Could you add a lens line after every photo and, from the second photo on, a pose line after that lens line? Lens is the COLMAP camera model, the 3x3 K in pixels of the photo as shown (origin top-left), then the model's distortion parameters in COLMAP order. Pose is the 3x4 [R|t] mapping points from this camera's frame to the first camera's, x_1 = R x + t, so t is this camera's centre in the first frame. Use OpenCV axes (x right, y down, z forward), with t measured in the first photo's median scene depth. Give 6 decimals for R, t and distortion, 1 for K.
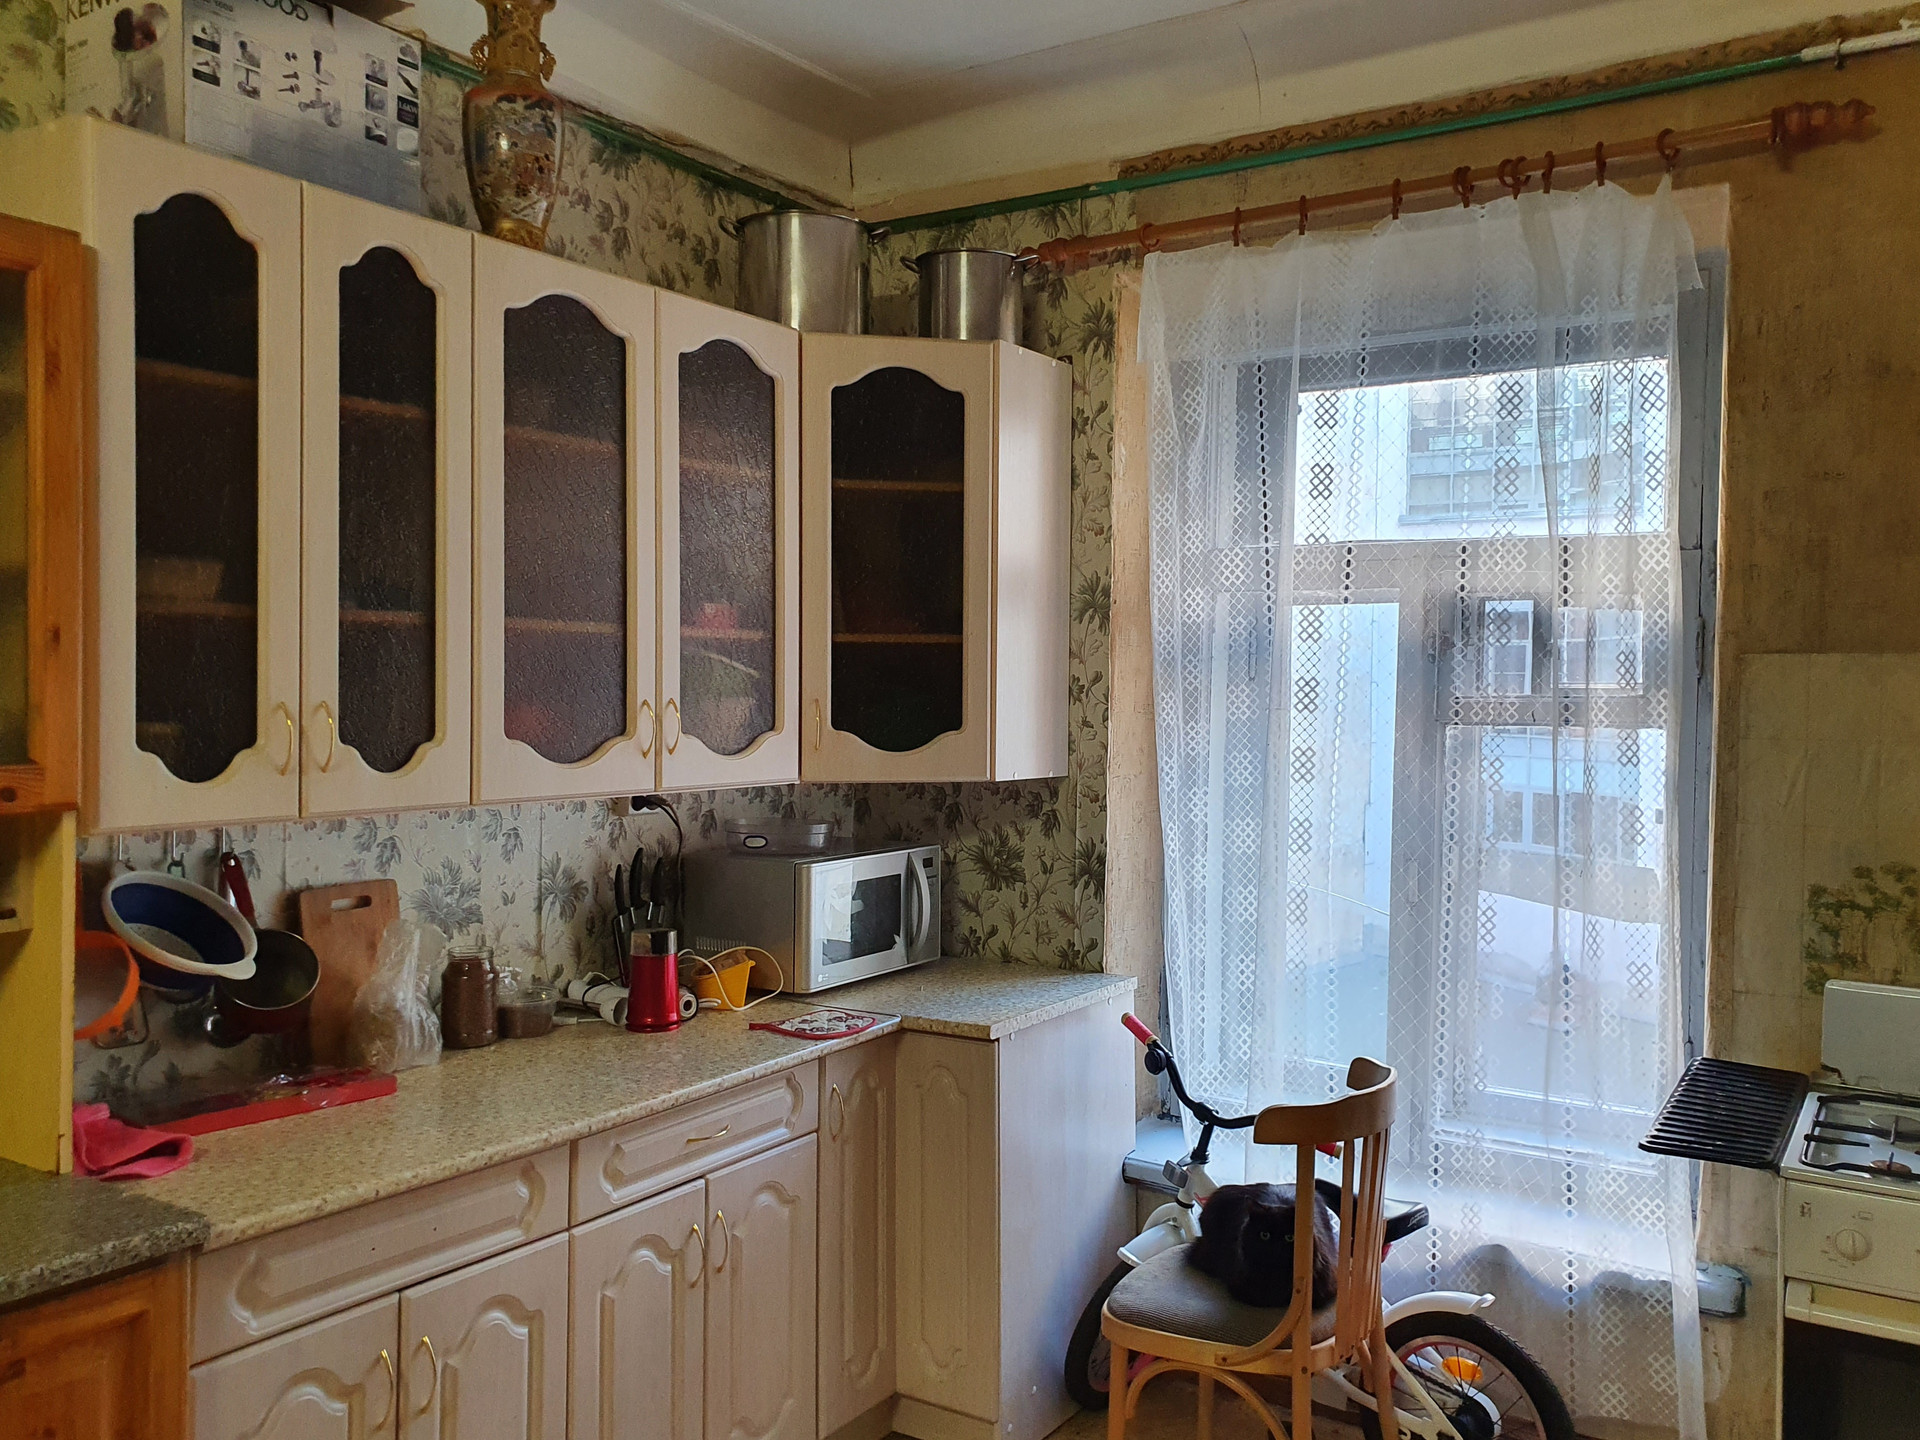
lens RADIAL K [[1449.4, 0, 960.0], [0, 1449.4, 720.0], [0, 0, 1]] dist [-0.043936, 0.005197]
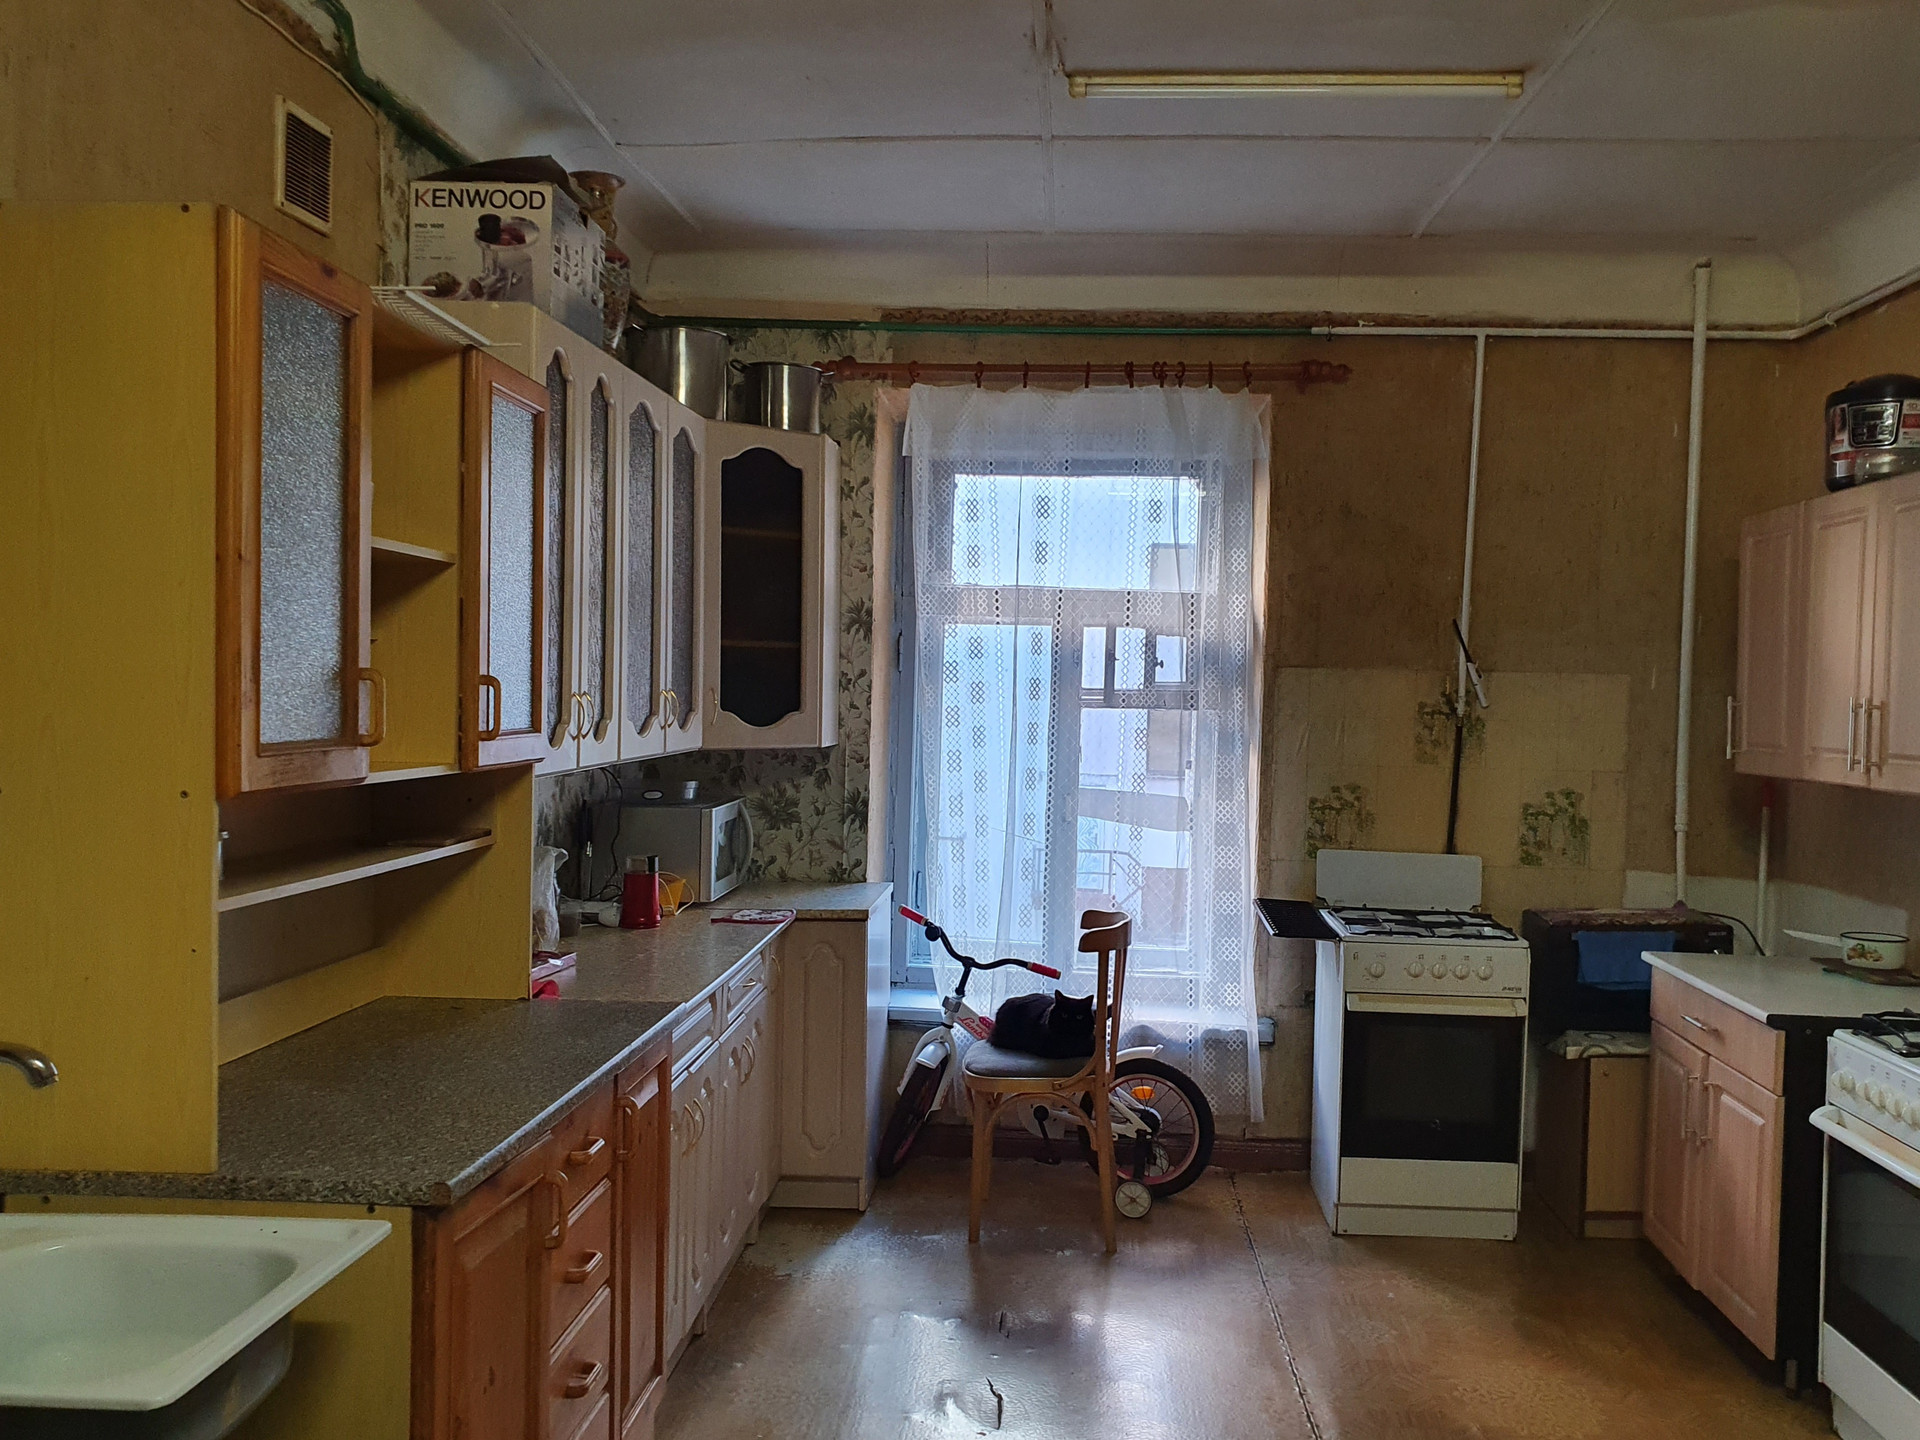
lens RADIAL K [[1475.6, 0, 963.4], [0, 1475.6, 757.1], [0, 0, 1]] dist [-0.120432, 0.001946]
pose [[0.879641, -0.016496, 0.475352, -0.544338], [-0.001260, 0.999314, 0.037011, -0.001585], [-0.475637, -0.033156, 0.879017, -0.334976]]
